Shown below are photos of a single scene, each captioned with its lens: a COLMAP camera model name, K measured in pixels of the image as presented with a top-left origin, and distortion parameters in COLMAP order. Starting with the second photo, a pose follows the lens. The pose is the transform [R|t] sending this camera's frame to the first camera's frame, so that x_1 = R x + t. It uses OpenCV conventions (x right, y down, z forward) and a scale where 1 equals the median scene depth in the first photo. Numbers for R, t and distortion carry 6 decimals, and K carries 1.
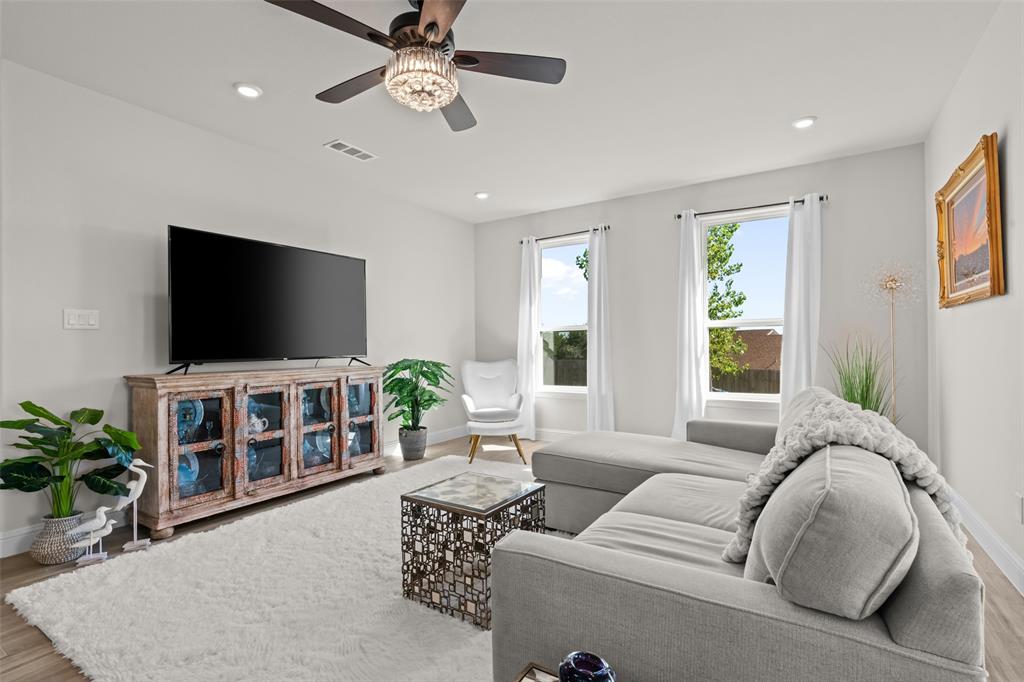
lens RADIAL K [[475.1, 0, 519.5], [0, 475.1, 350.1], [0, 0, 1]] dist [-0.007579, 0.001354]
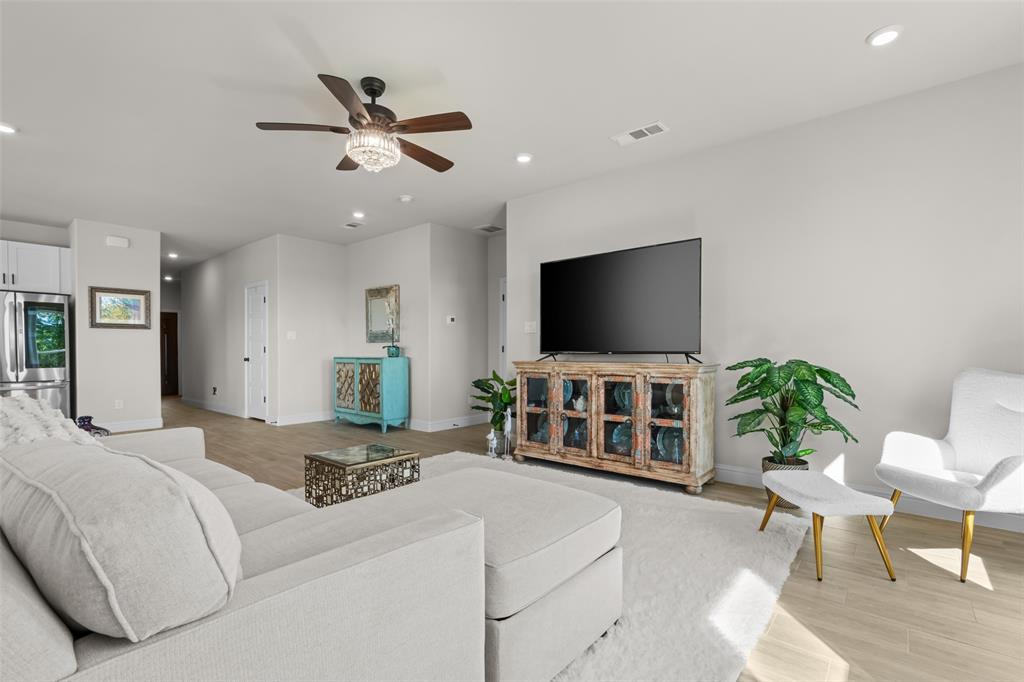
lens RADIAL K [[467.5, 0, 513.8], [0, 467.5, 352.5], [0, 0, 1]] dist [-0.017494, 0.007434]
pose [[-0.147295, 0.021896, -0.988850, 0.693040], [0.003369, 0.999760, 0.021636, -0.007689], [0.989087, -0.000144, -0.147333, 1.013385]]
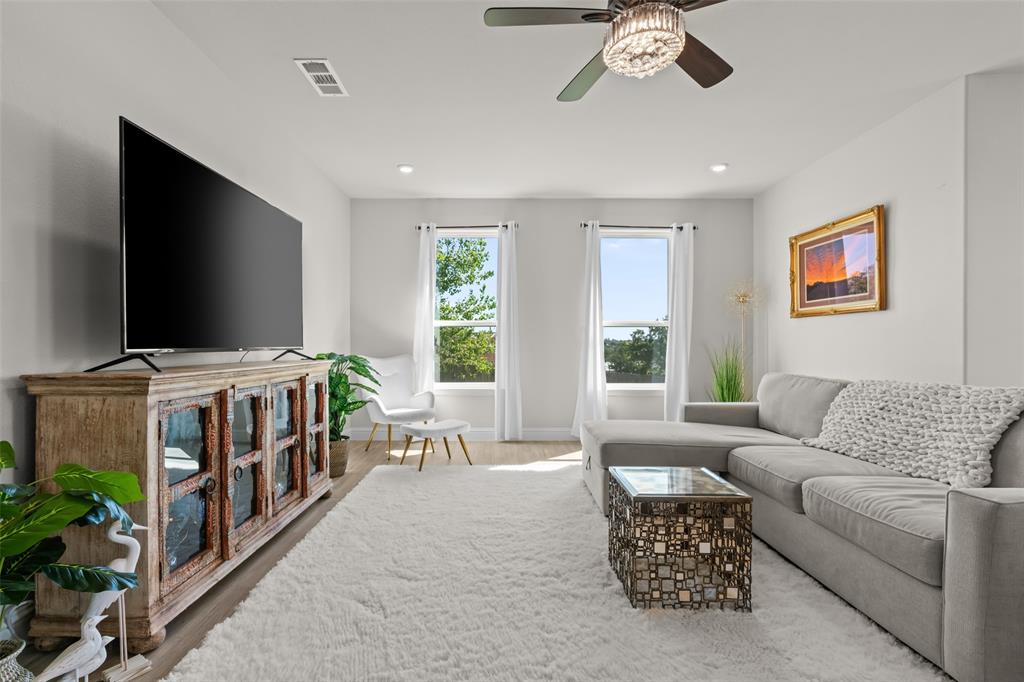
lens RADIAL K [[474.0, 0, 500.6], [0, 474.0, 352.4], [0, 0, 1]] dist [-0.002689, 0.000347]
pose [[0.850877, 0.006381, 0.525327, -0.577924], [-0.008374, 0.999964, 0.001417, 0.020421], [-0.525299, -0.005605, 0.850900, 0.225960]]
